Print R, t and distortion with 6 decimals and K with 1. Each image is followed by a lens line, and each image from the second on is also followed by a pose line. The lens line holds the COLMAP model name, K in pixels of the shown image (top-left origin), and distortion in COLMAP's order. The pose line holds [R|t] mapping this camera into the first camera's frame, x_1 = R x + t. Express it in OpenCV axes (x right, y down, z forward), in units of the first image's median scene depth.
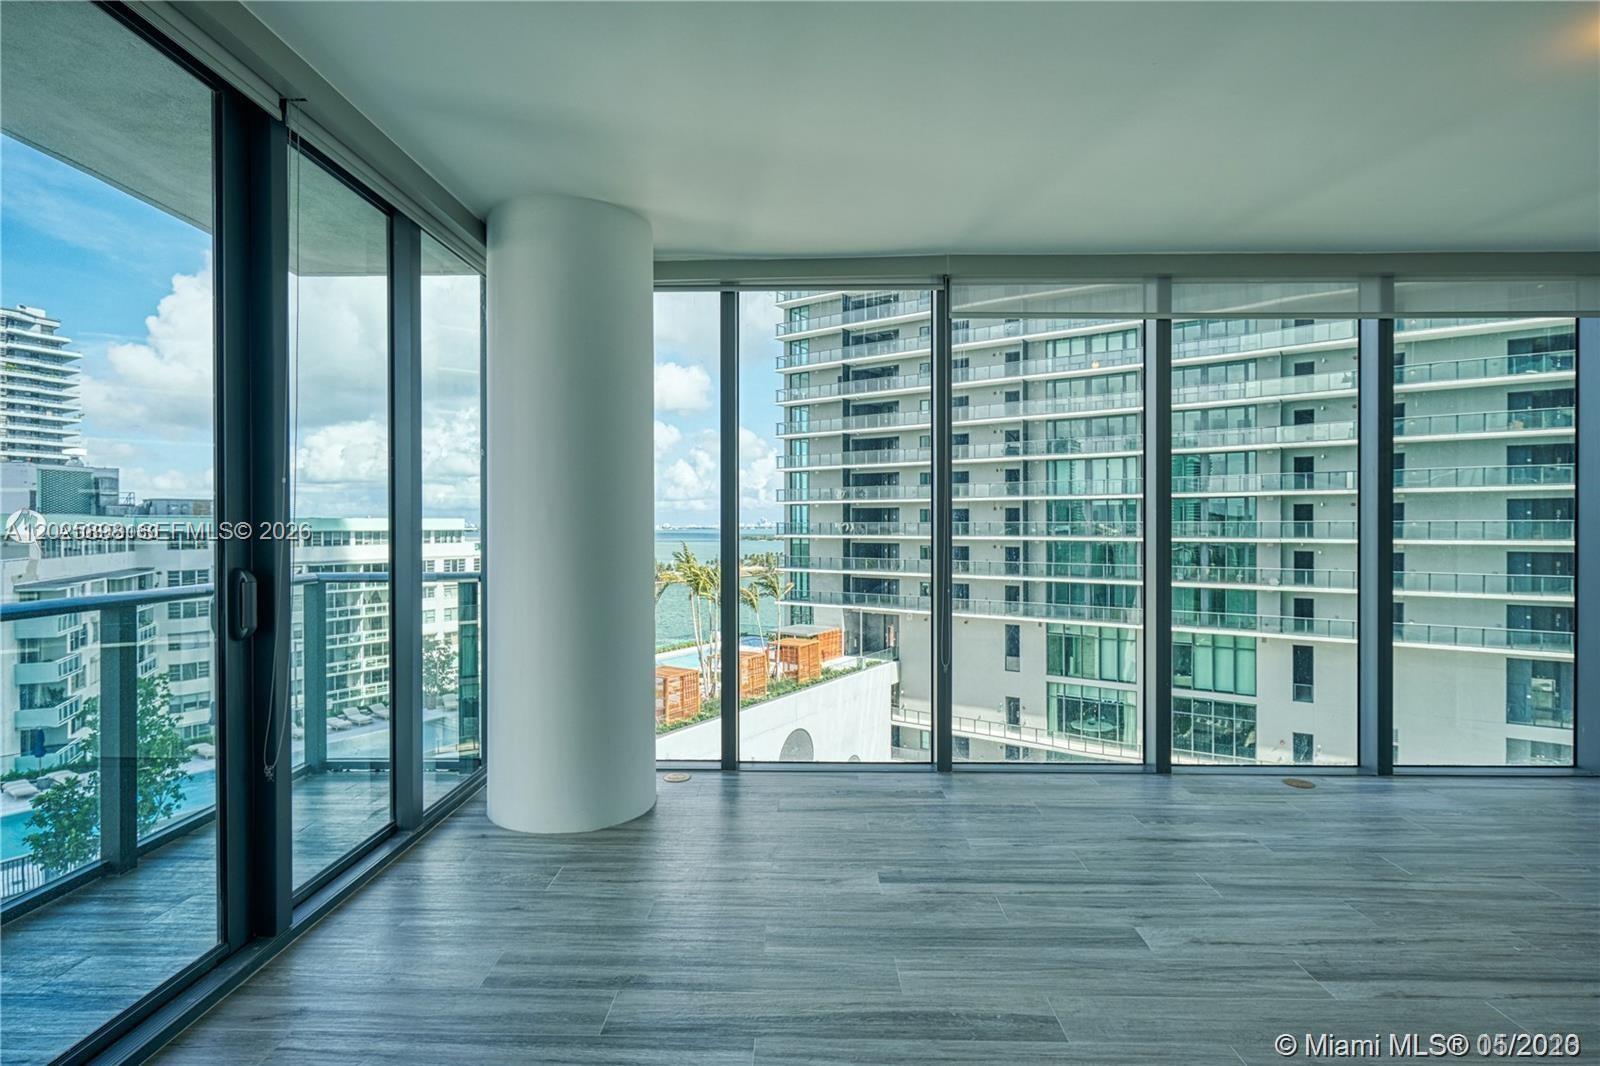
lens RADIAL K [[783.0, 0, 797.8], [0, 783.0, 529.3], [0, 0, 1]] dist [-0.004346, -0.000779]
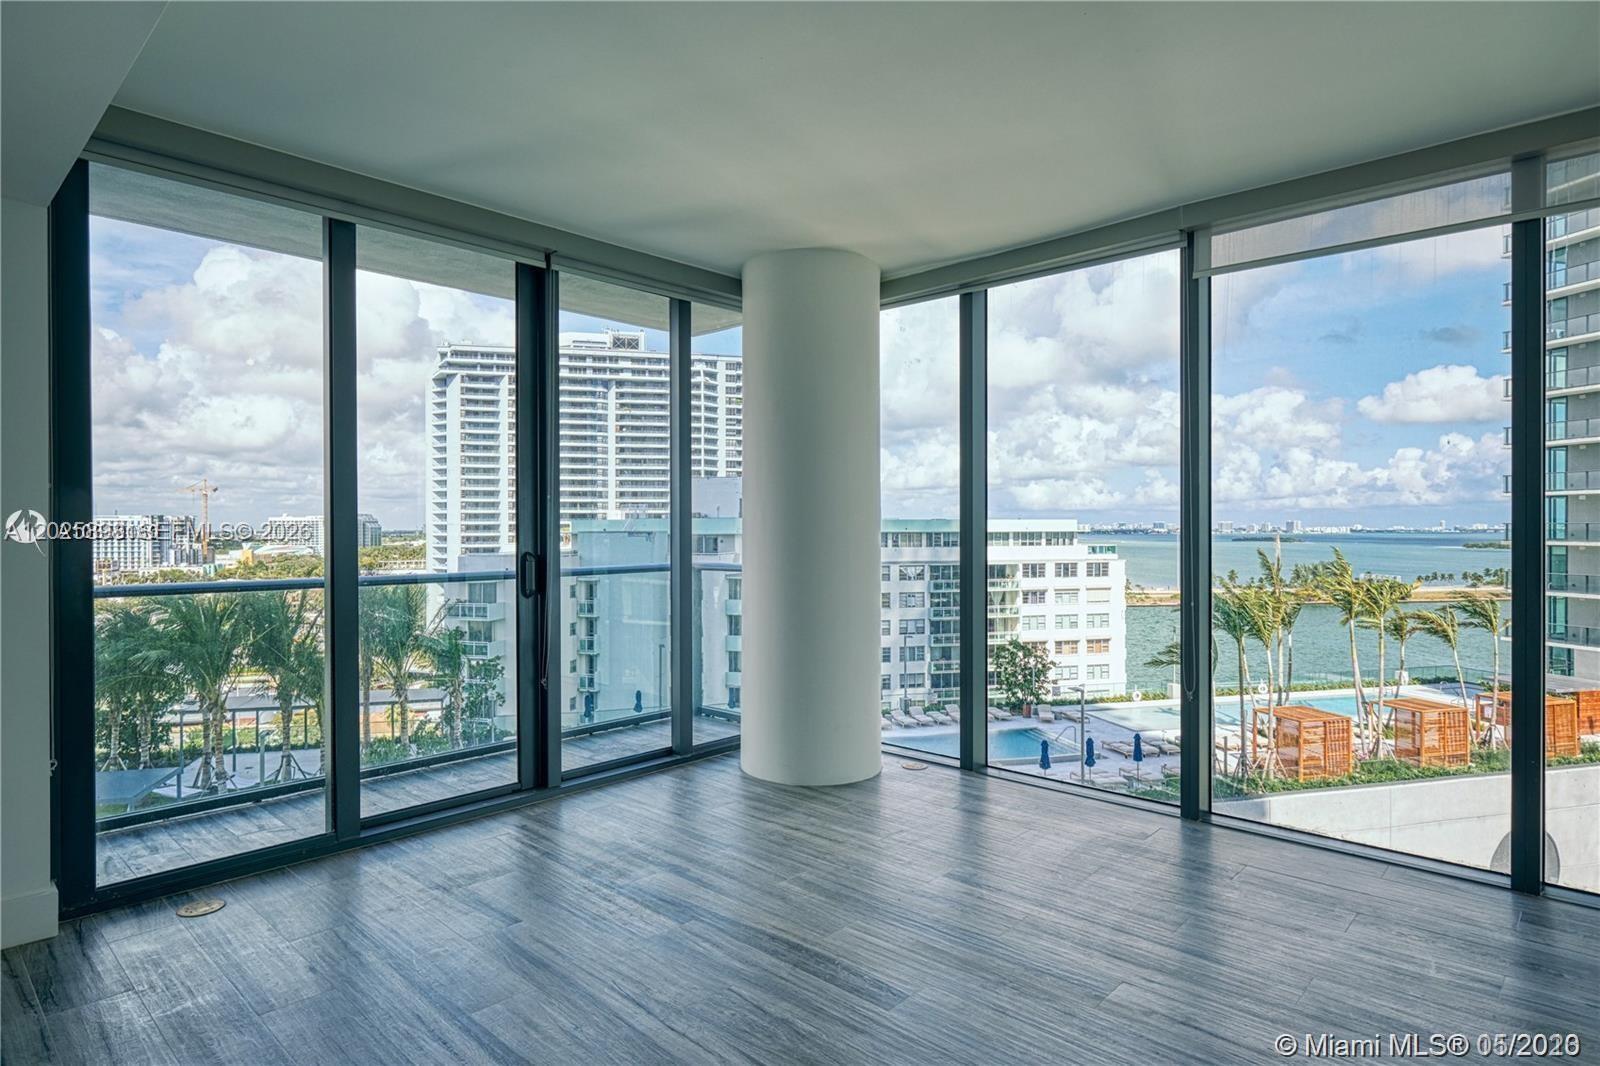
lens RADIAL K [[891.9, 0, 799.5], [0, 891.9, 530.6], [0, 0, 1]] dist [-0.007822, -0.000064]
pose [[0.737254, 0.002811, -0.675609, 0.508914], [-0.003487, 0.999994, 0.000355, 0.001421], [0.675606, 0.002094, 0.737260, 0.012228]]
